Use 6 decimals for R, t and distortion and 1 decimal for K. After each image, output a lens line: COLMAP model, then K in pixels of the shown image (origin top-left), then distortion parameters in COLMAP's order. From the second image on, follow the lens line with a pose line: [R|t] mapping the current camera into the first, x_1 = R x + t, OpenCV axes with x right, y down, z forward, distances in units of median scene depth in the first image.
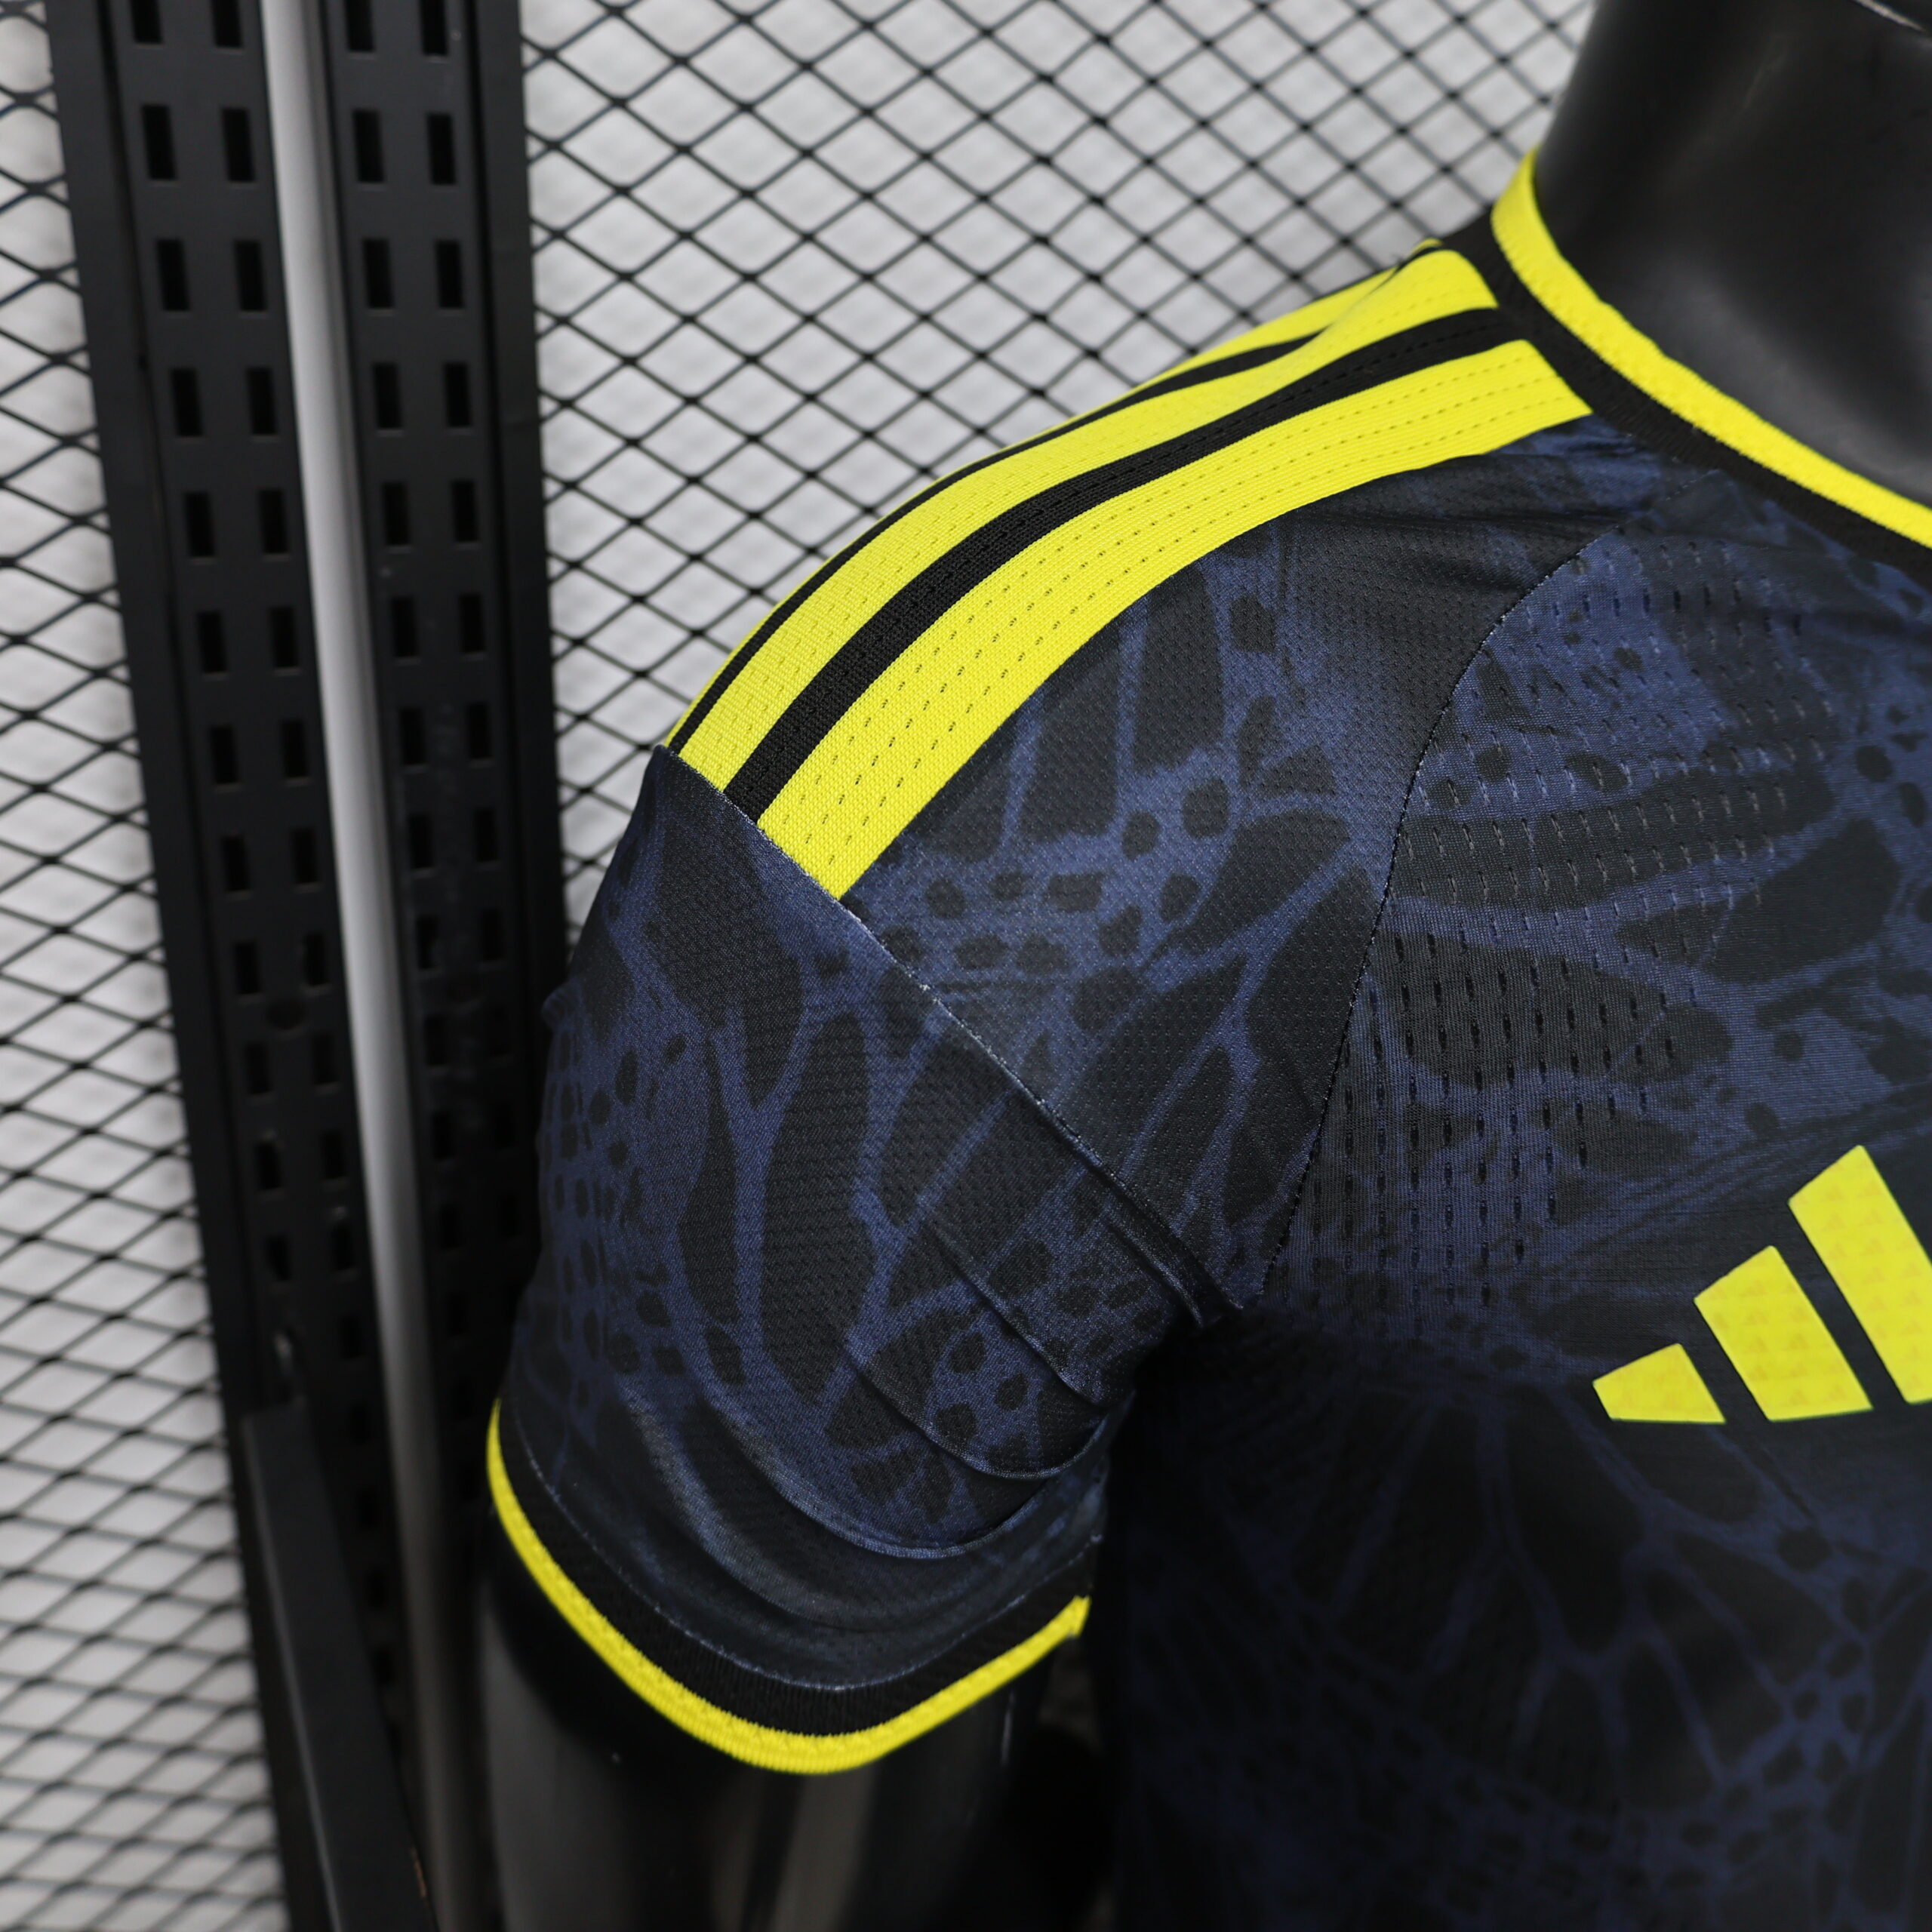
lens RADIAL K [[1861.3, 0, 966.0], [0, 1861.3, 966.0], [0, 0, 1]] dist [-0.004492, 0.008114]
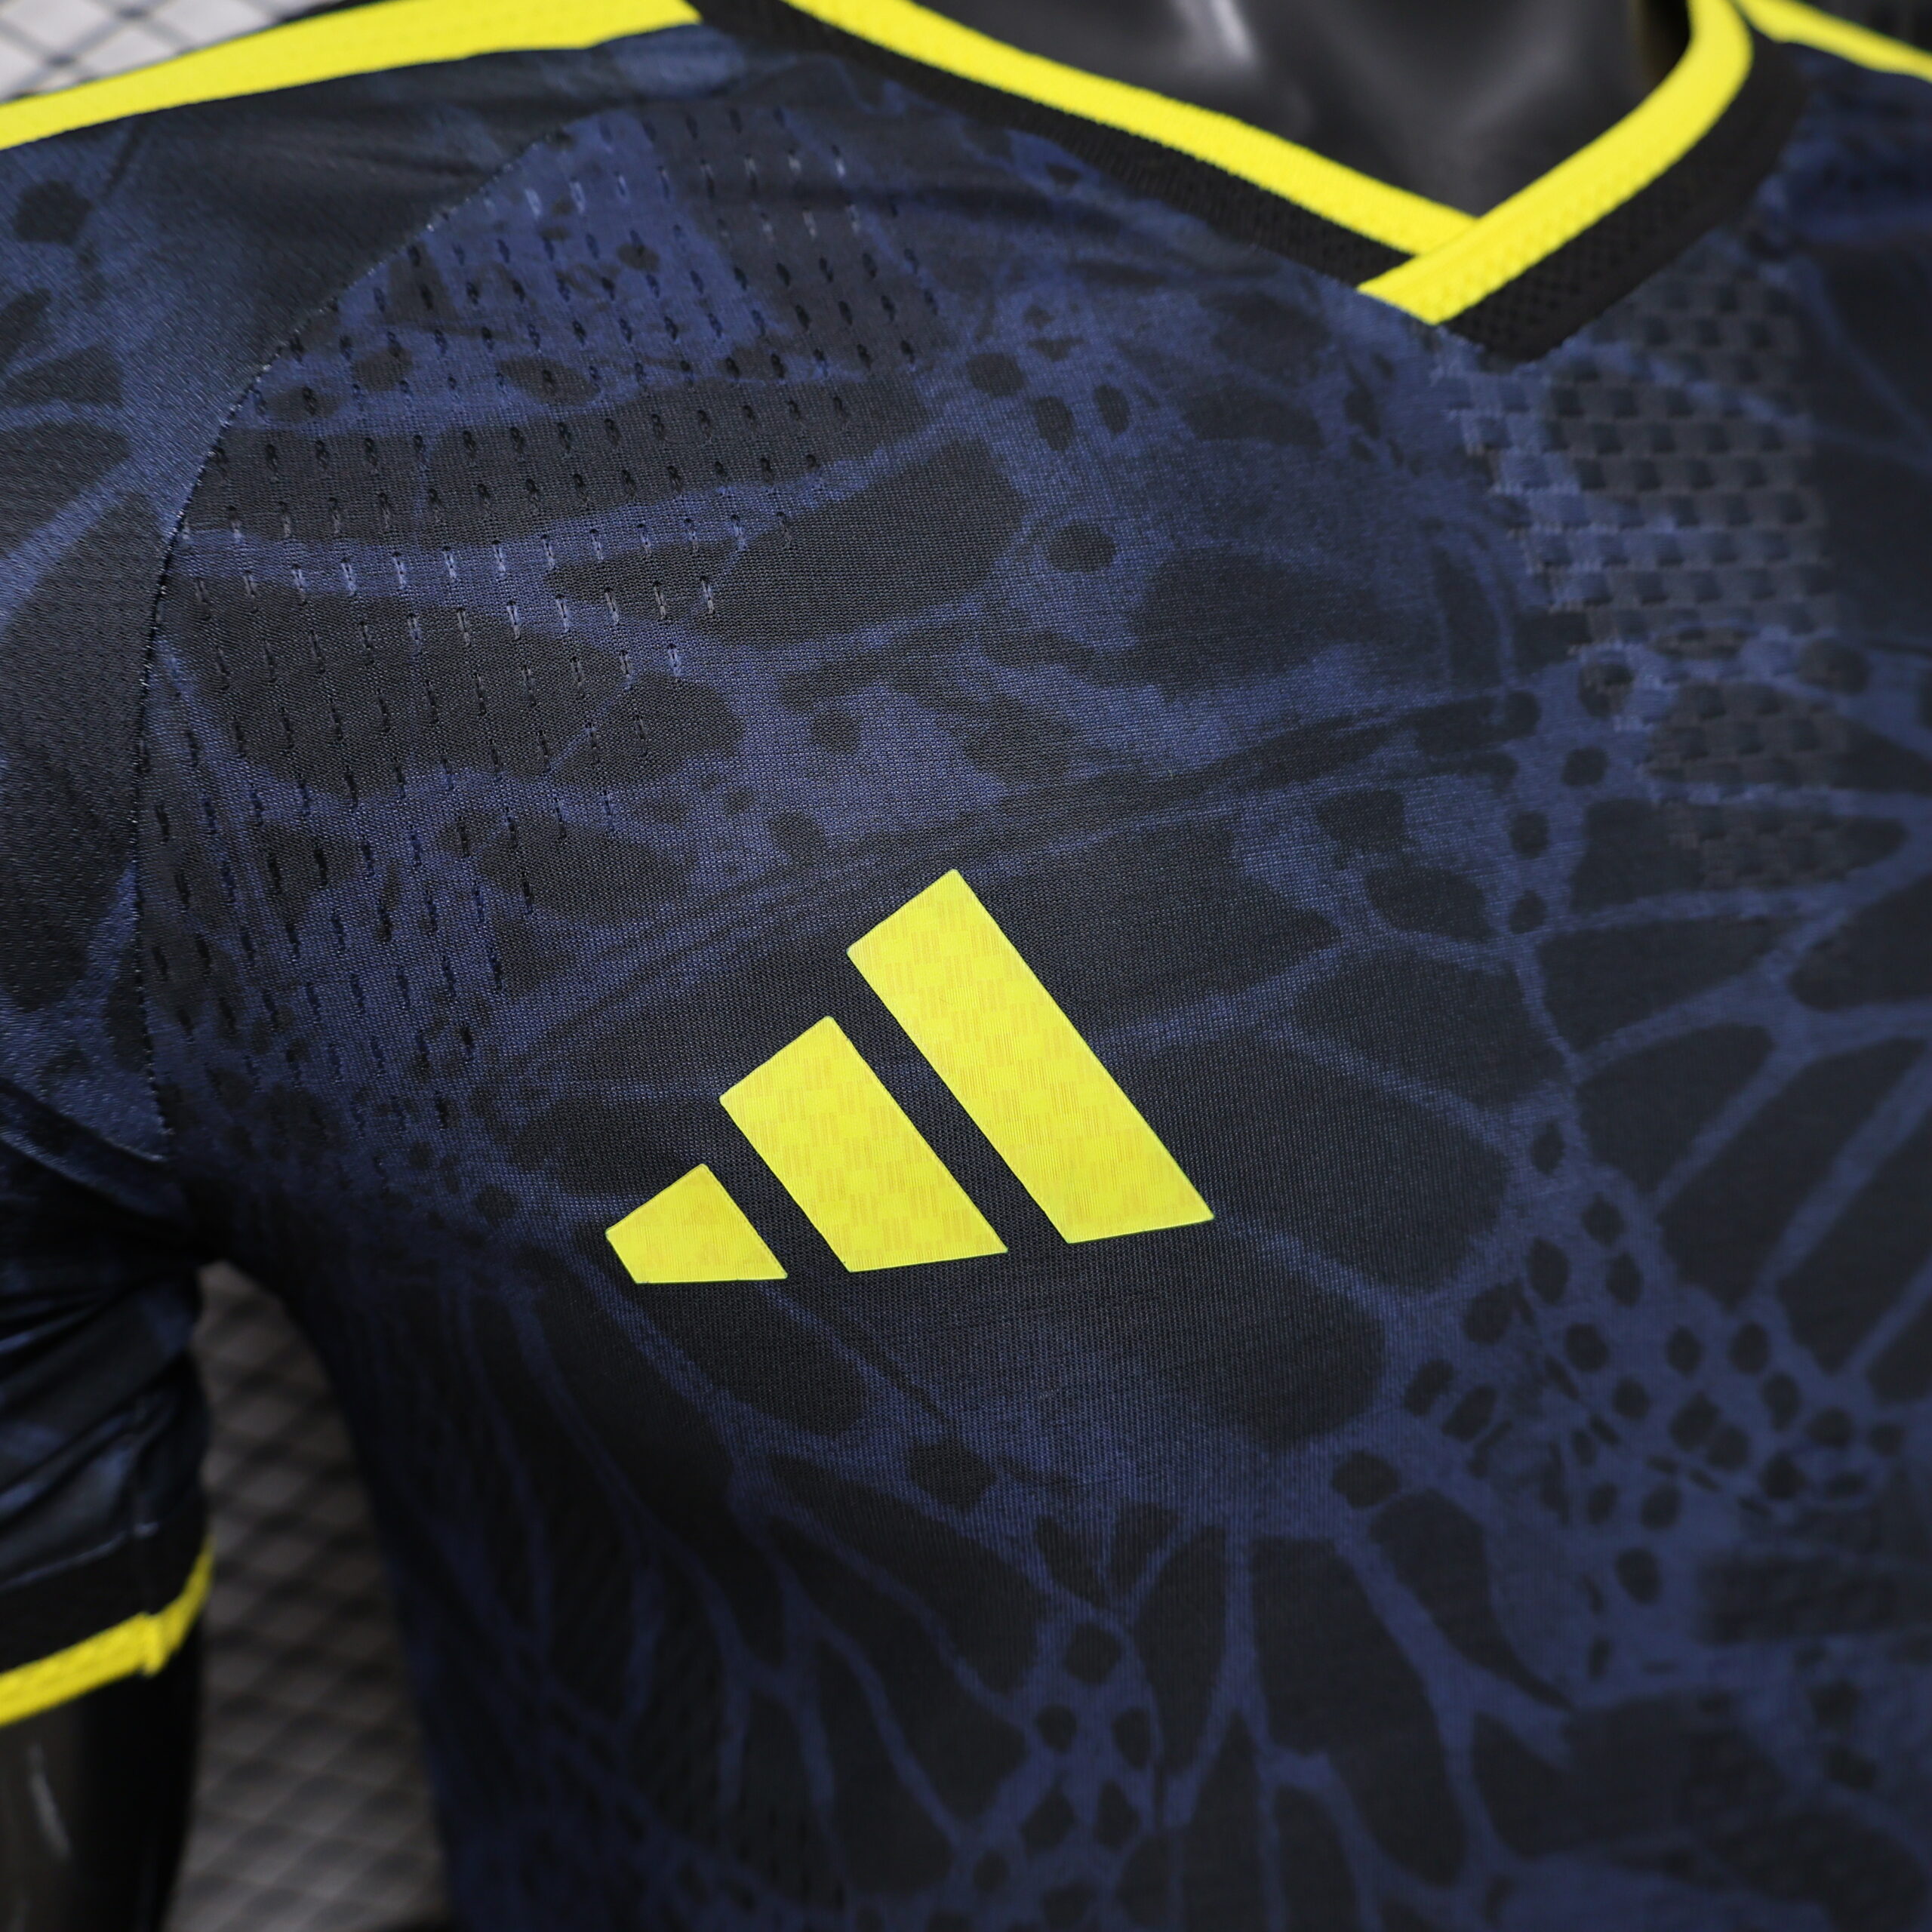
lens RADIAL K [[1861.3, 0, 966.0], [0, 1861.3, 966.0], [0, 0, 1]] dist [-0.004492, 0.008114]
pose [[0.994367, -0.058770, -0.088211, 0.546996], [0.048191, 0.991891, -0.117596, 0.216482], [0.094407, 0.112683, 0.989136, 0.310297]]
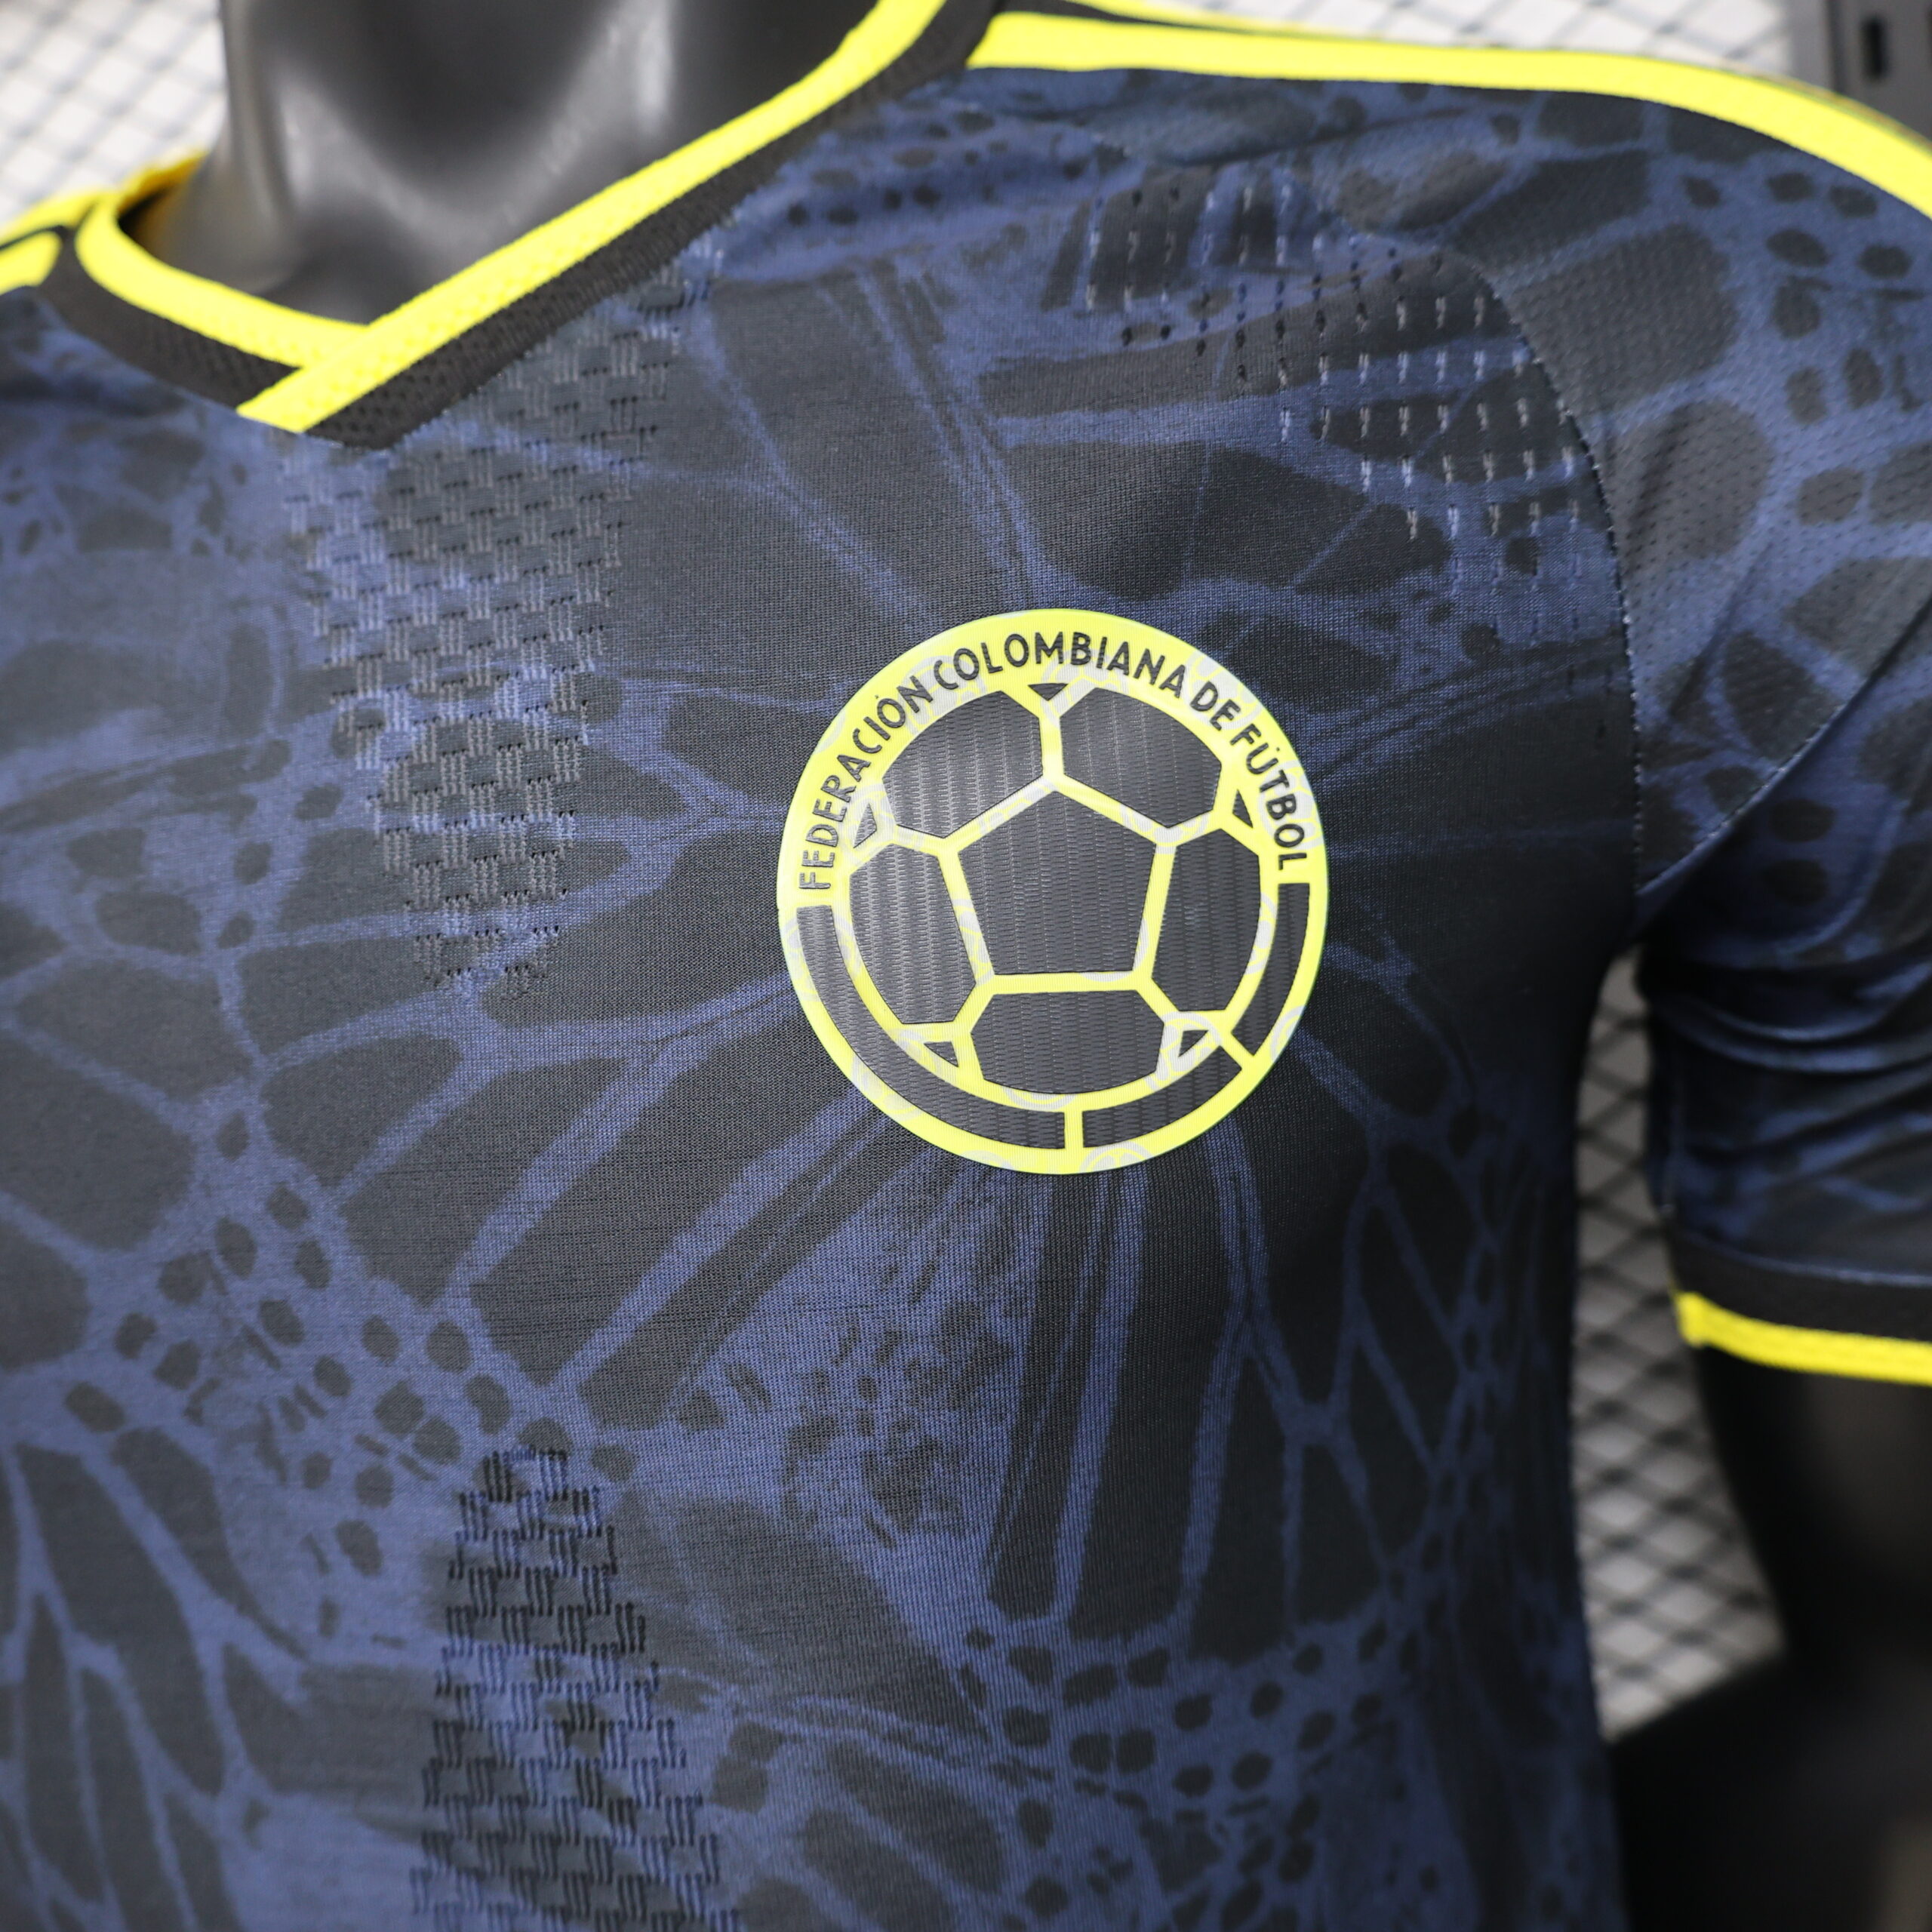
lens RADIAL K [[1861.3, 0, 966.0], [0, 1861.3, 966.0], [0, 0, 1]] dist [-0.004492, 0.008114]
pose [[0.817935, -0.058946, -0.572283, 1.475831], [-0.051546, 0.983228, -0.174946, 0.267125], [0.572997, 0.172594, 0.801178, 0.578096]]
